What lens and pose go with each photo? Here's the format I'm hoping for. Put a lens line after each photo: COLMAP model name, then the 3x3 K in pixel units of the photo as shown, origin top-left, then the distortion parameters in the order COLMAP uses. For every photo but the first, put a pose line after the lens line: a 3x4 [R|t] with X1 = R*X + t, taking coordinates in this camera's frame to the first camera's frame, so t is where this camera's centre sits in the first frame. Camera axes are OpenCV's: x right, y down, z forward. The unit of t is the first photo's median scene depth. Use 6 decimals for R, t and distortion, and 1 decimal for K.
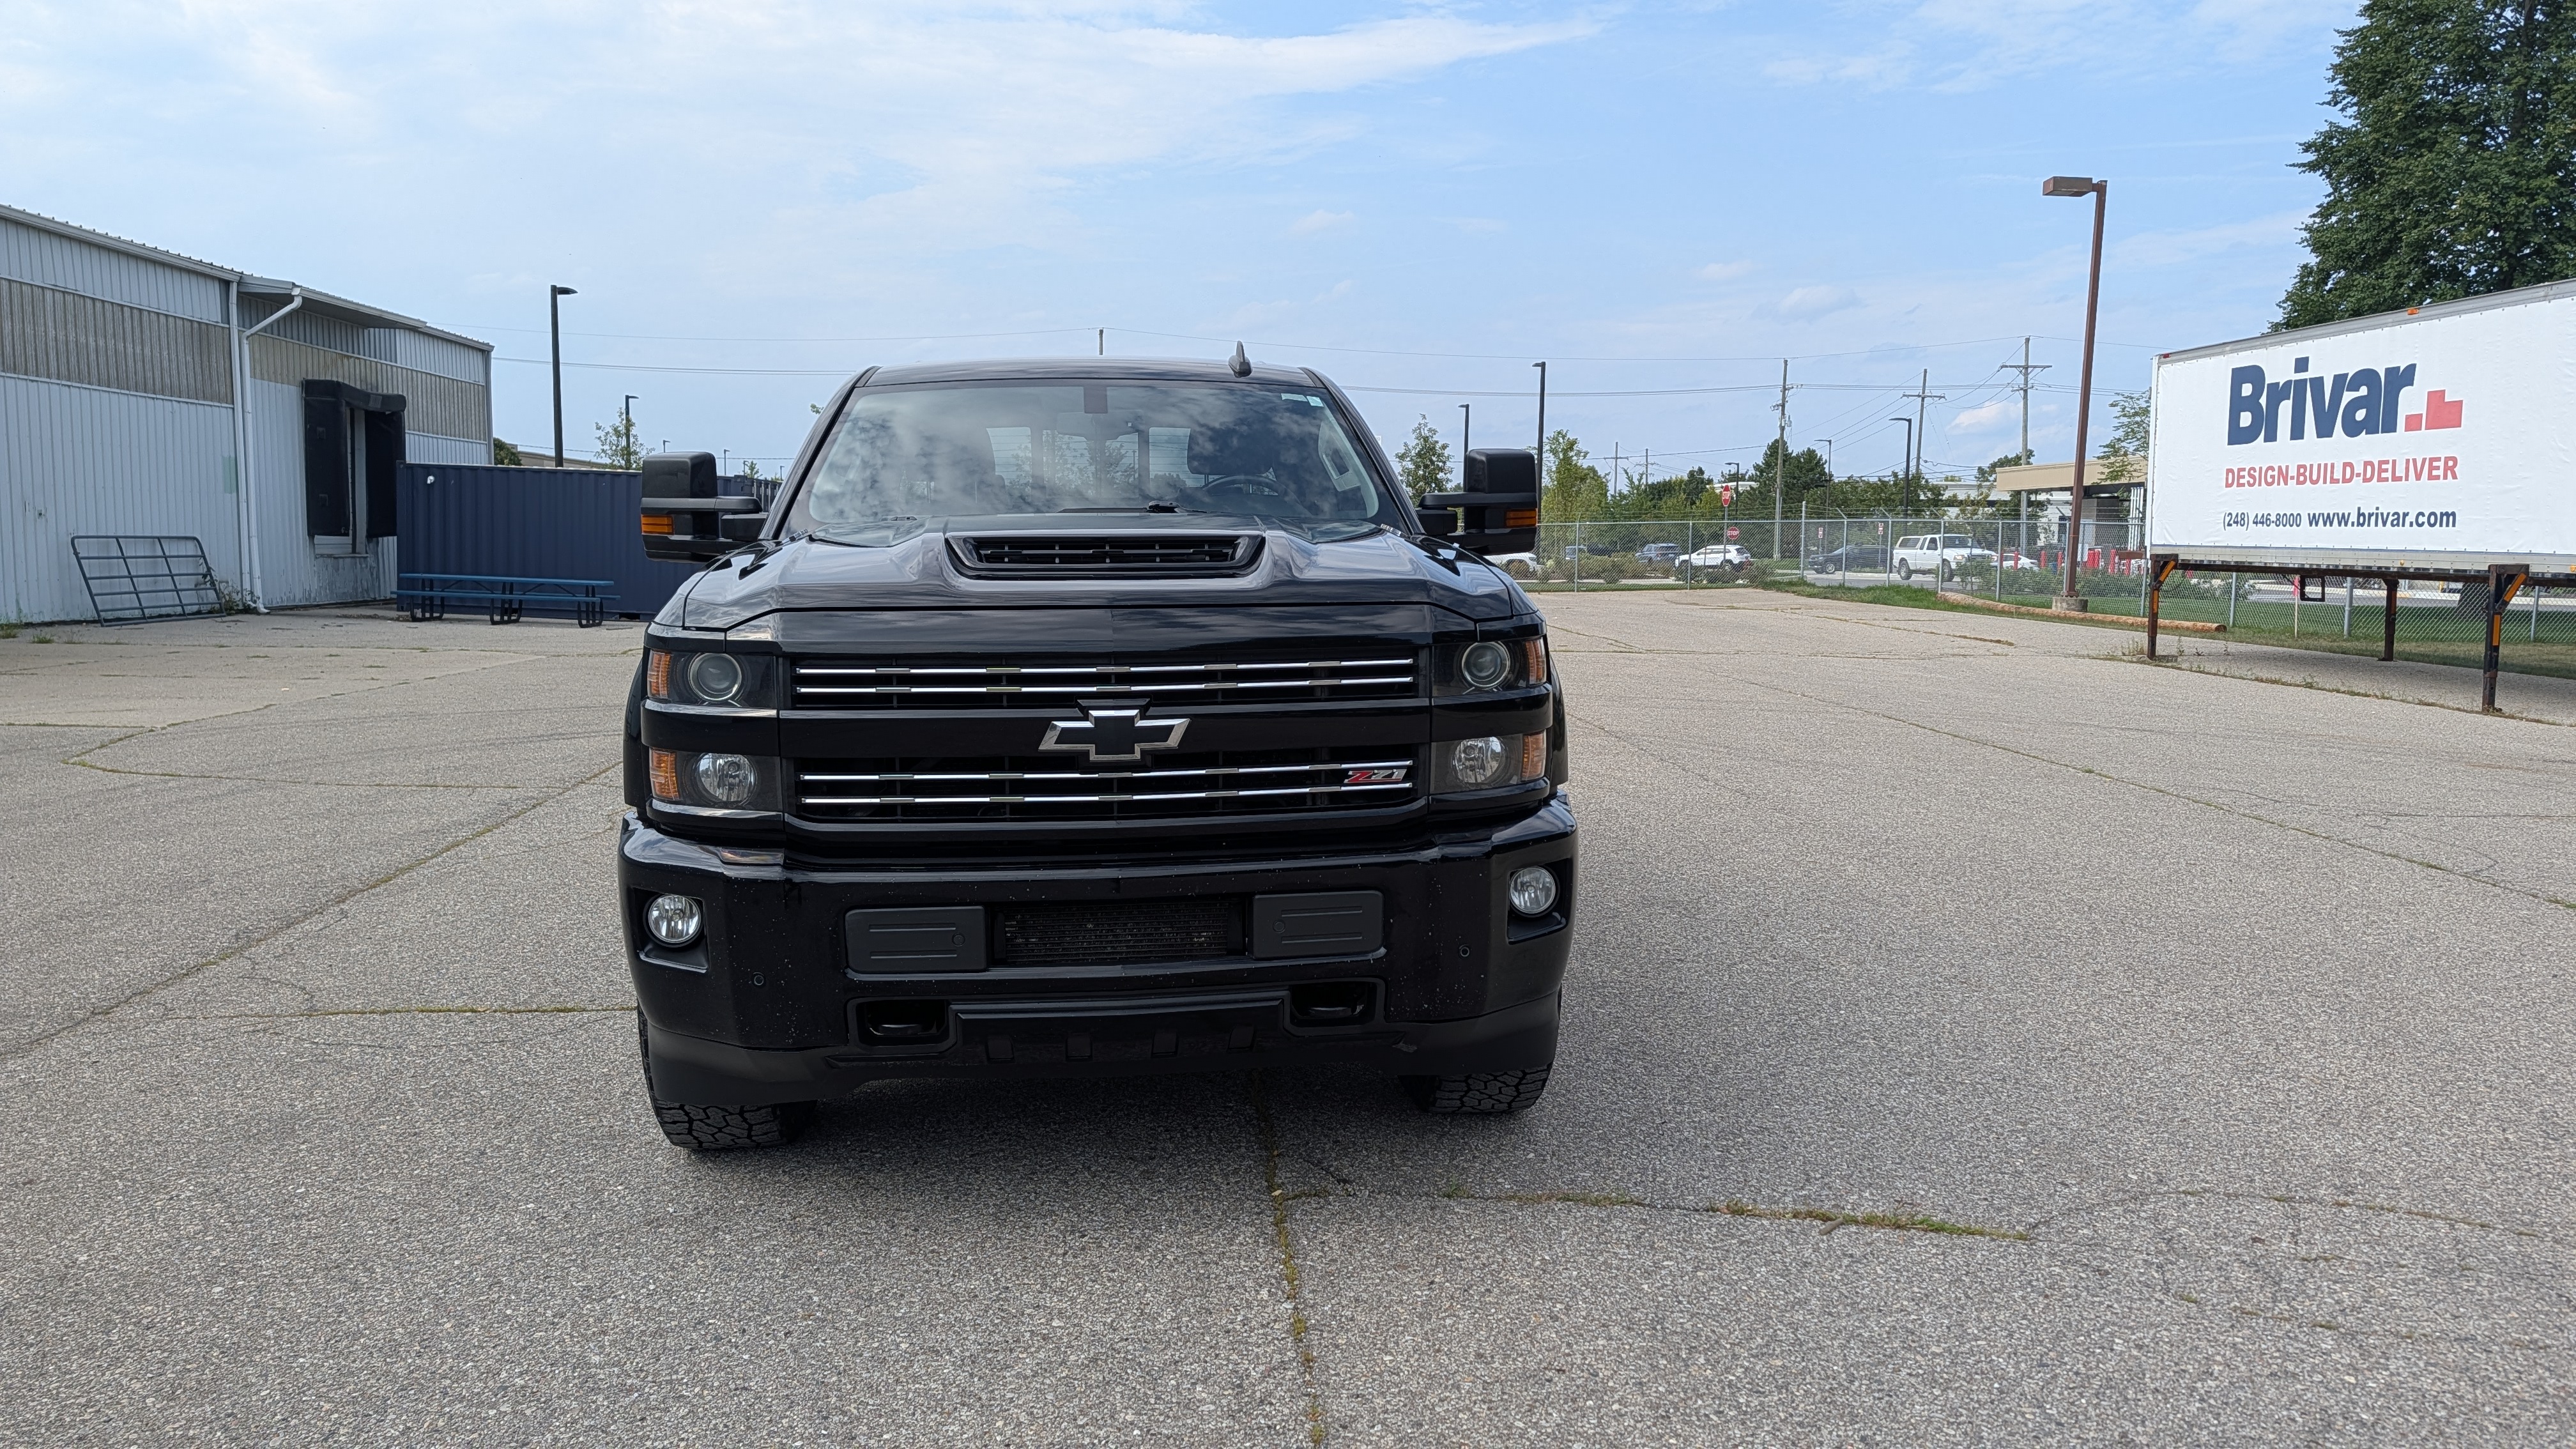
lens RADIAL K [[1849.2, 0, 1288.0], [0, 1849.2, 724.5], [0, 0, 1]] dist [0.021843, -0.024298]
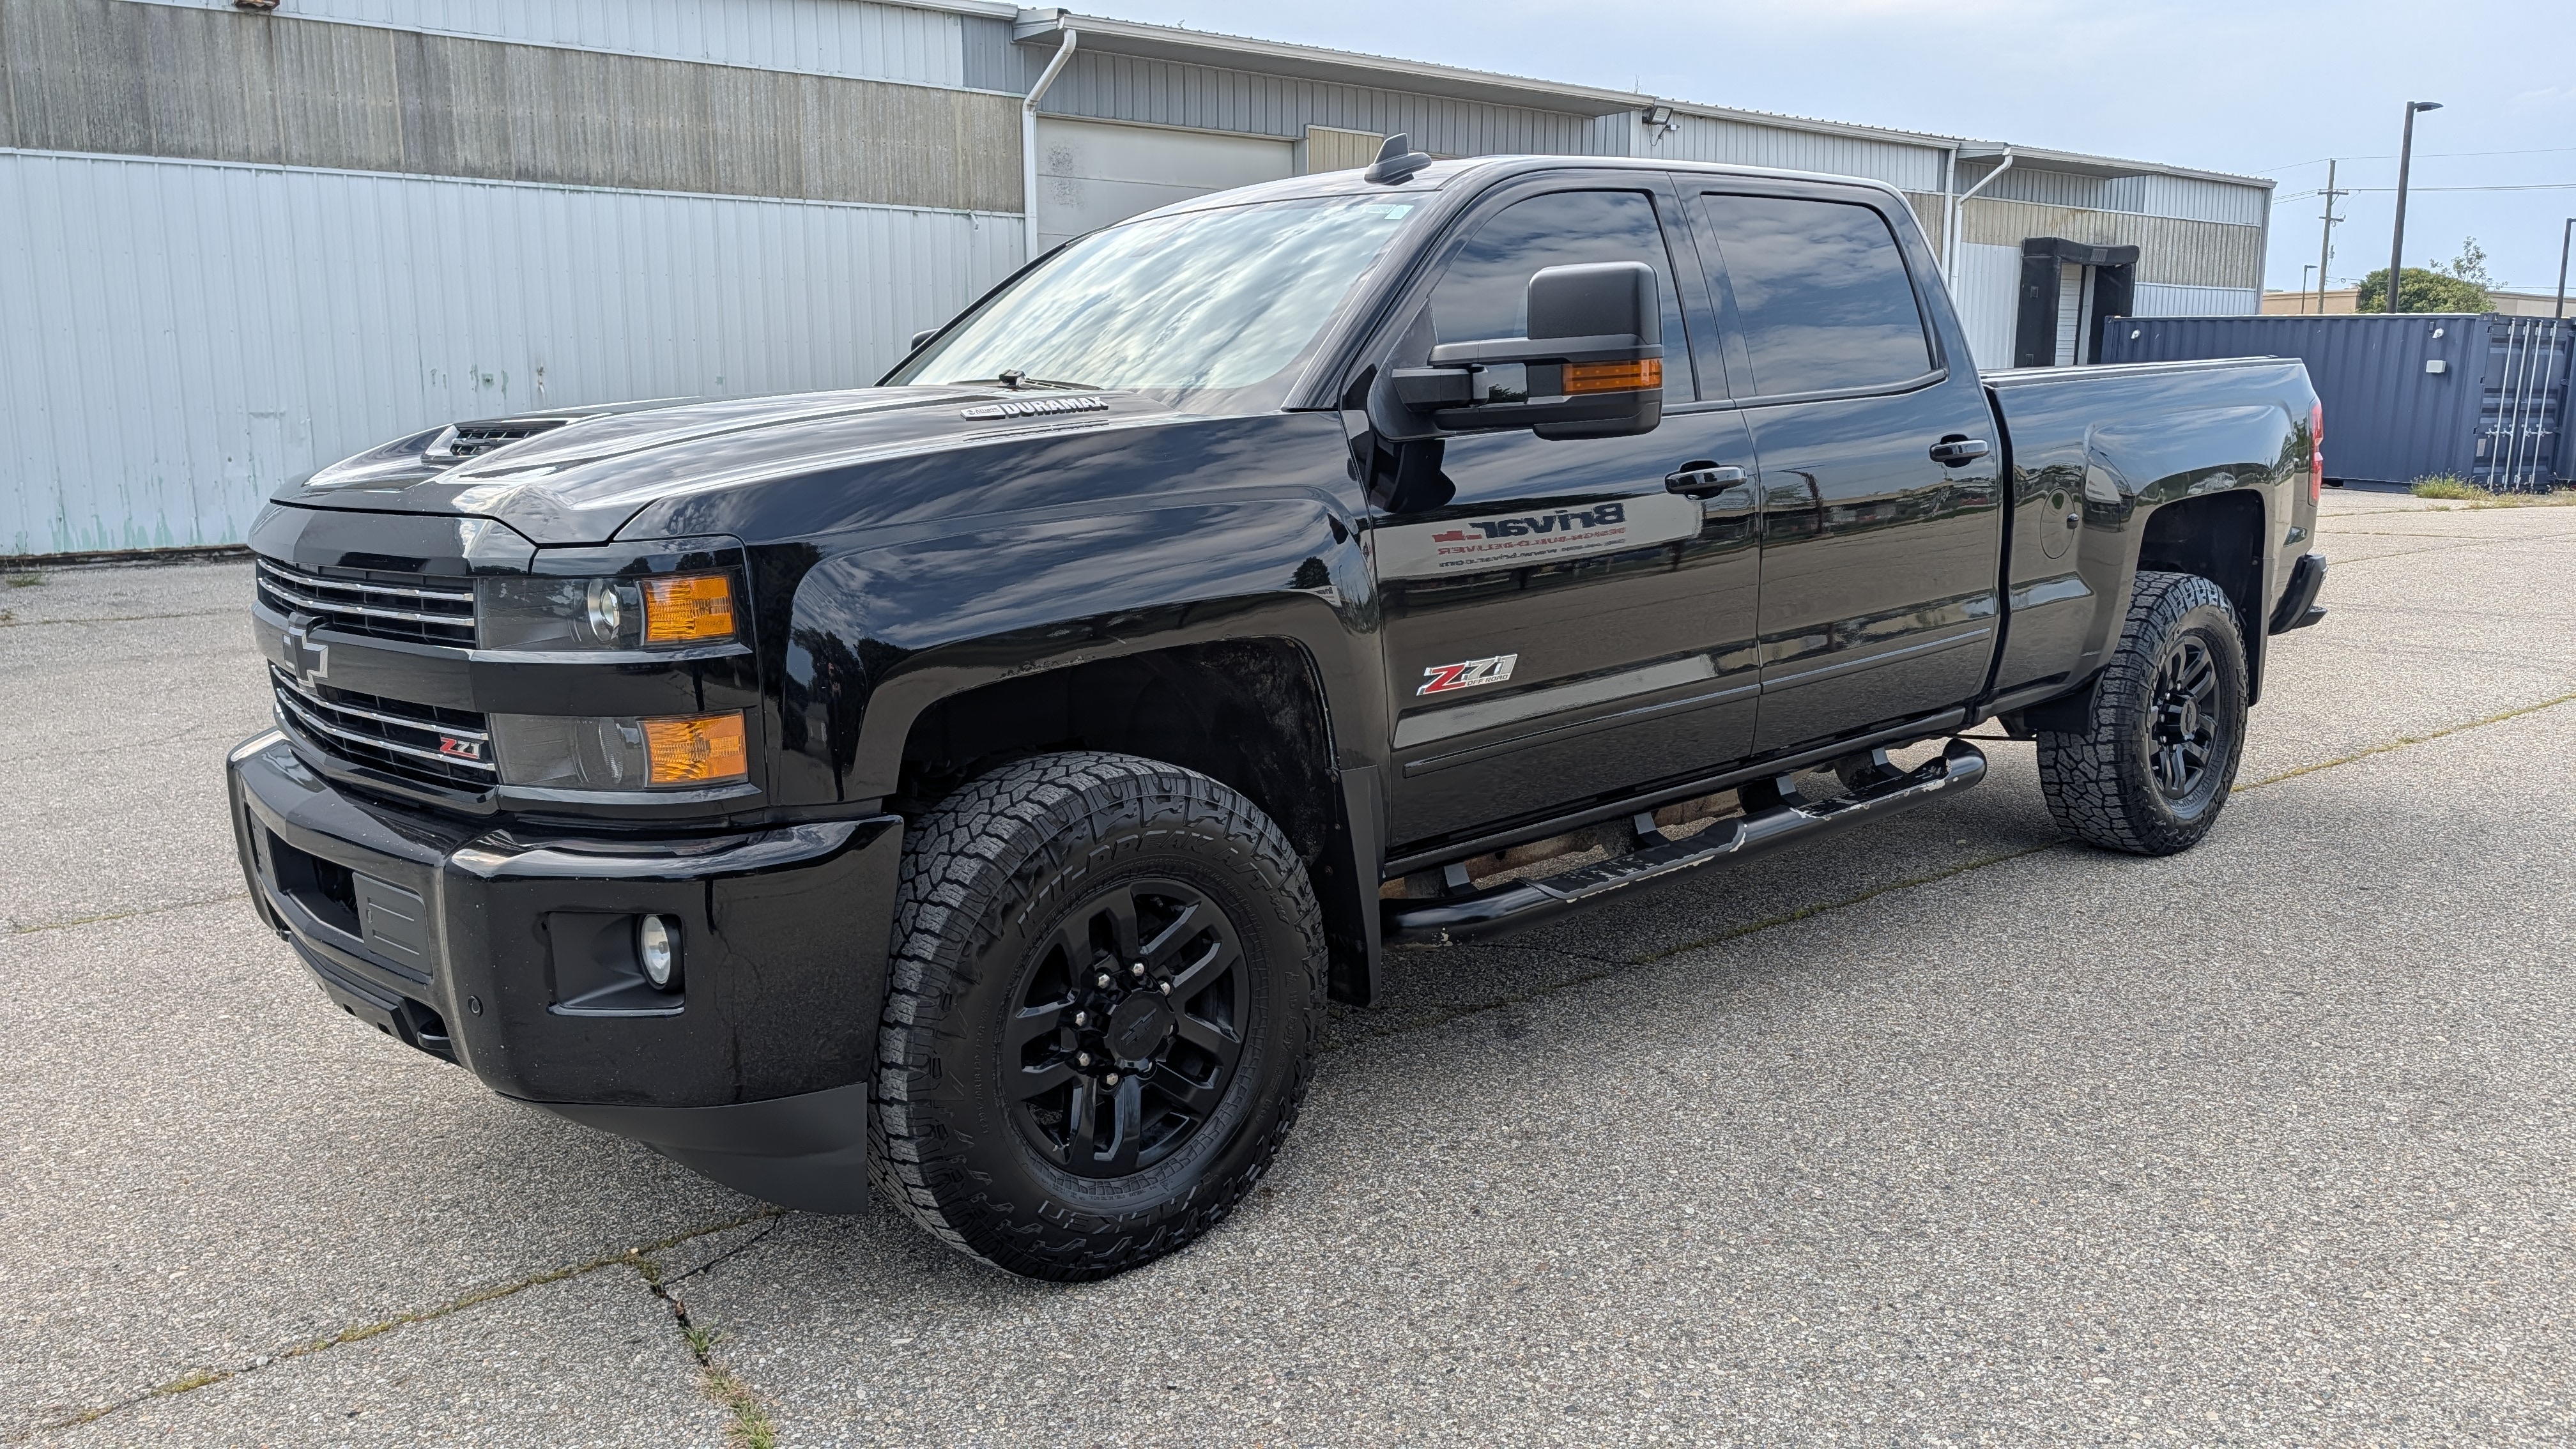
lens RADIAL K [[1849.2, 0, 1288.0], [0, 1849.2, 724.5], [0, 0, 1]] dist [0.021843, -0.024298]
pose [[0.576947, 0.128510, -0.806608, 0.086672], [-0.066471, 0.991657, 0.110447, -0.008904], [0.814072, -0.010106, 0.580676, 0.085585]]
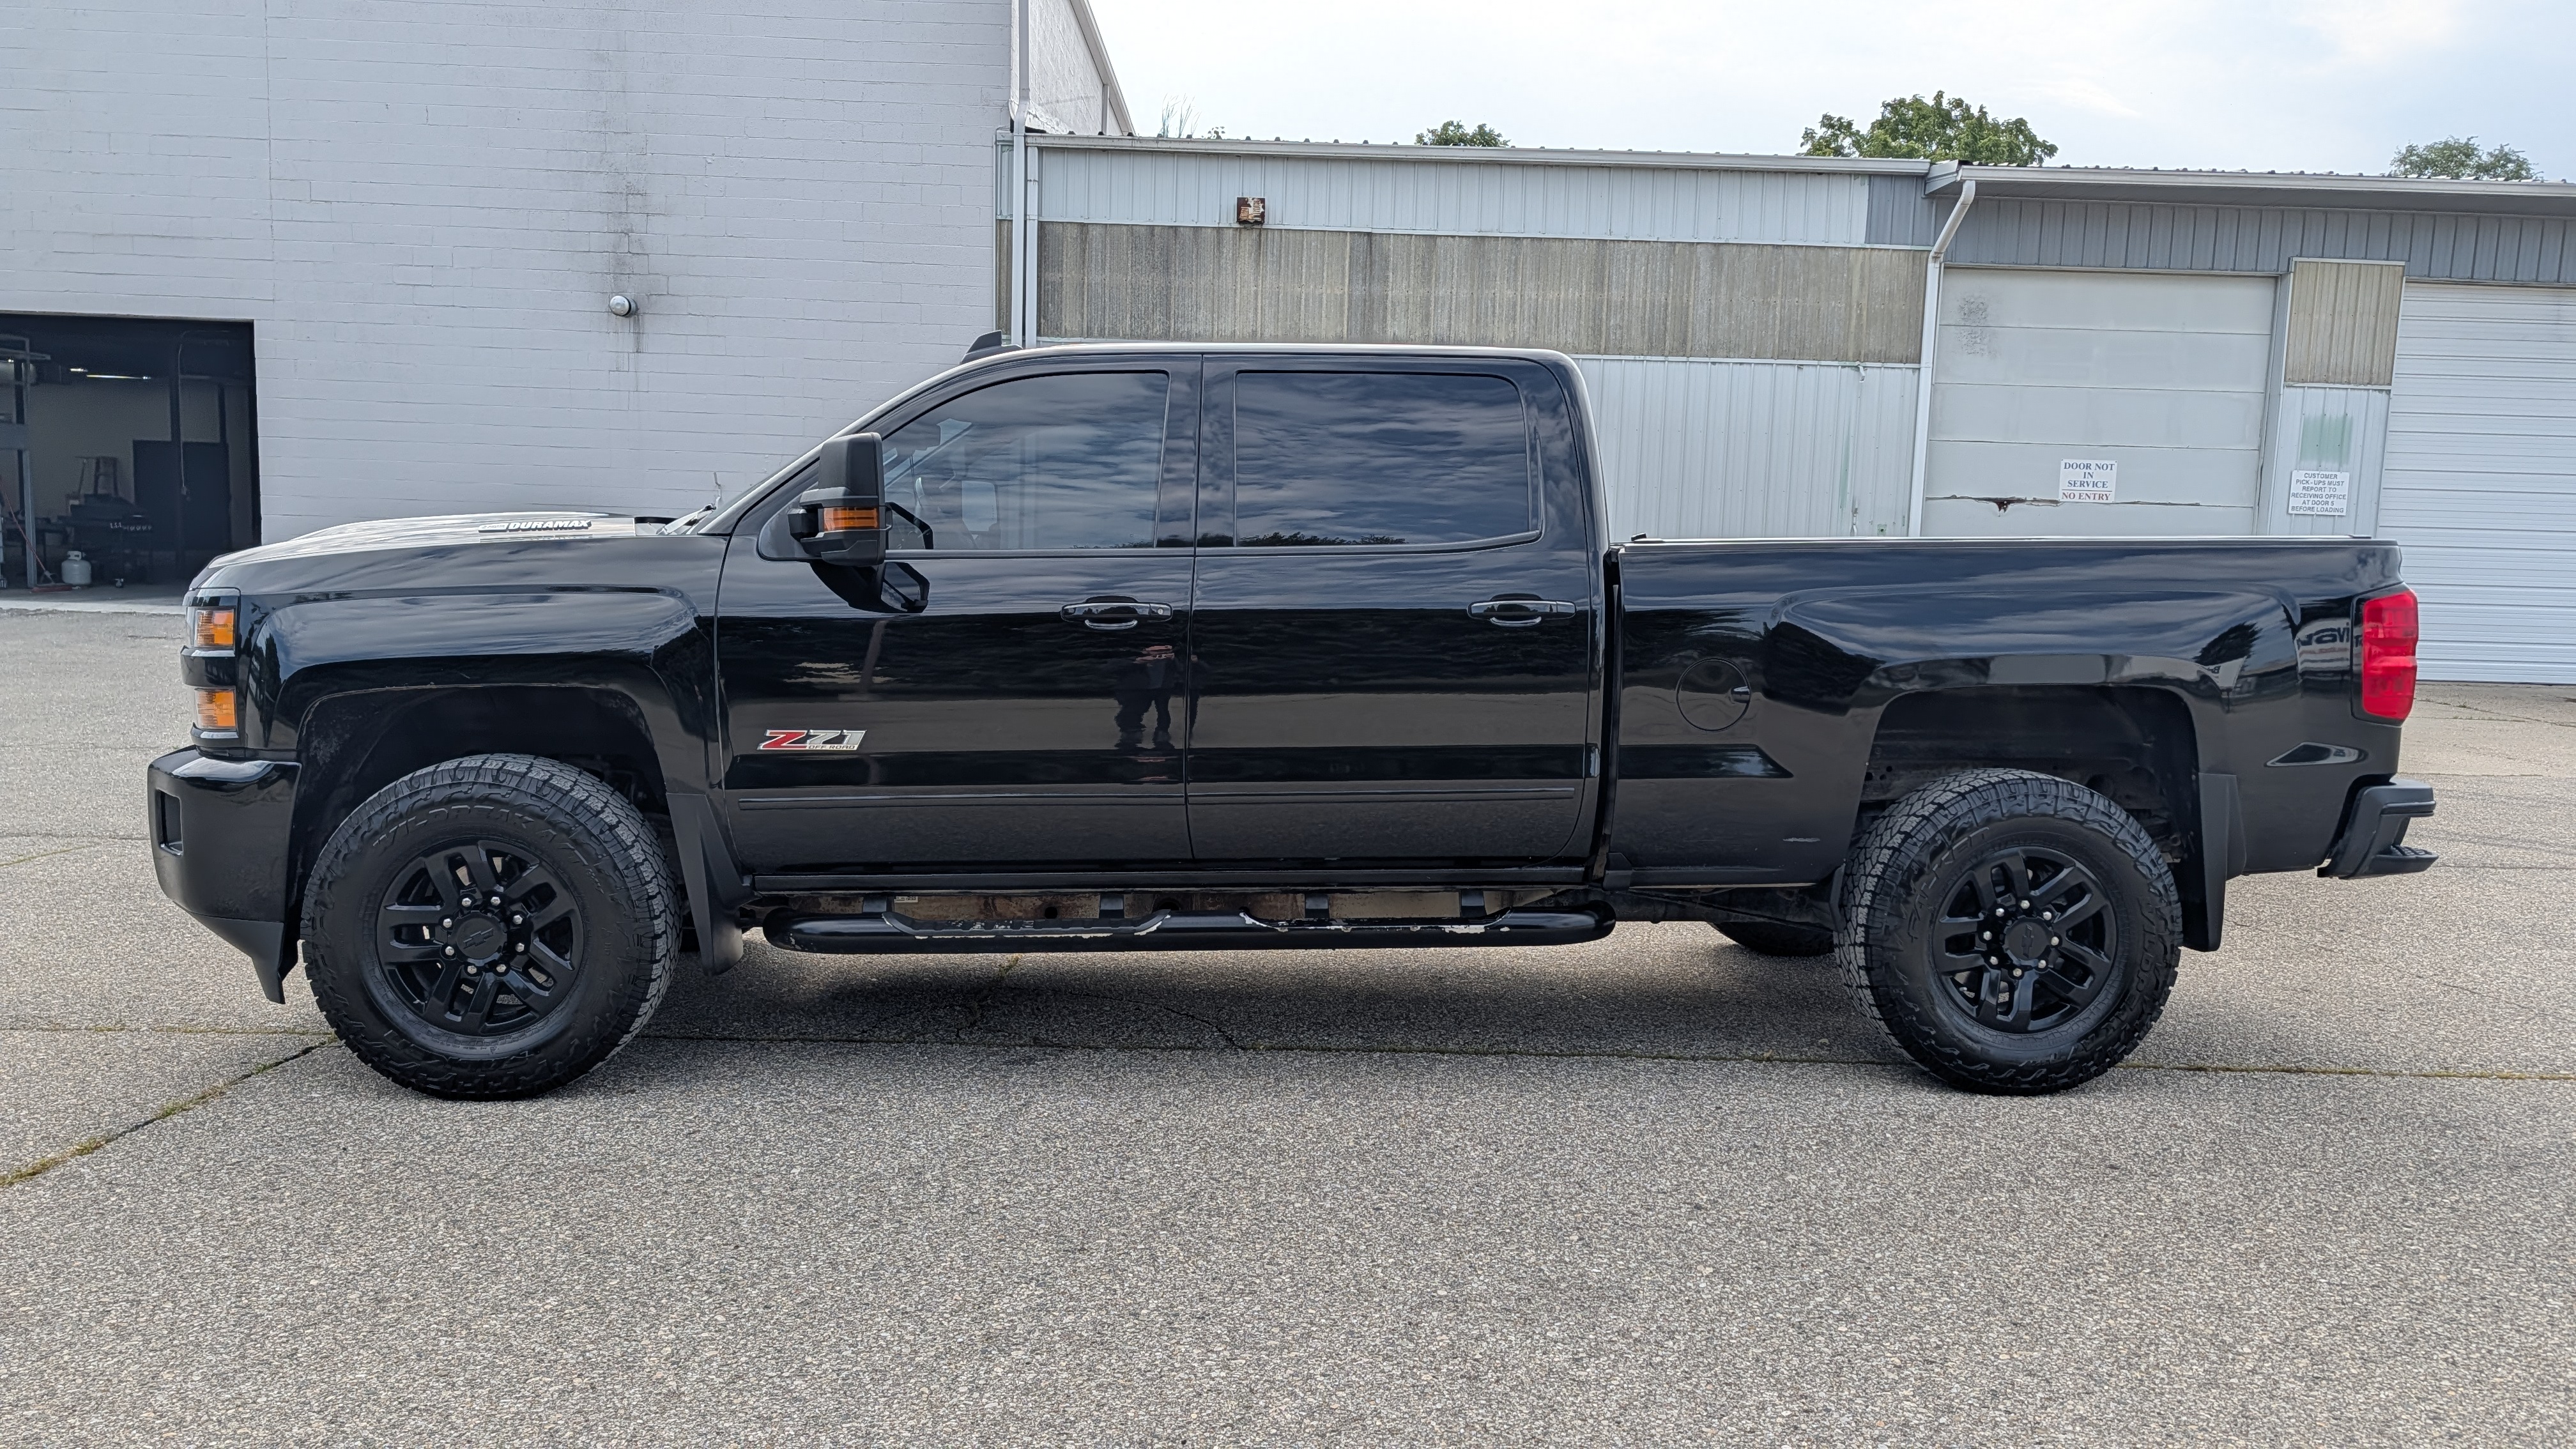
lens RADIAL K [[1849.2, 0, 1288.0], [0, 1849.2, 724.5], [0, 0, 1]] dist [0.021843, -0.024298]
pose [[-0.038505, 0.095383, -0.994696, 0.139287], [-0.126085, 0.987014, 0.099527, -0.019353], [0.991272, 0.129248, -0.025979, 0.185589]]
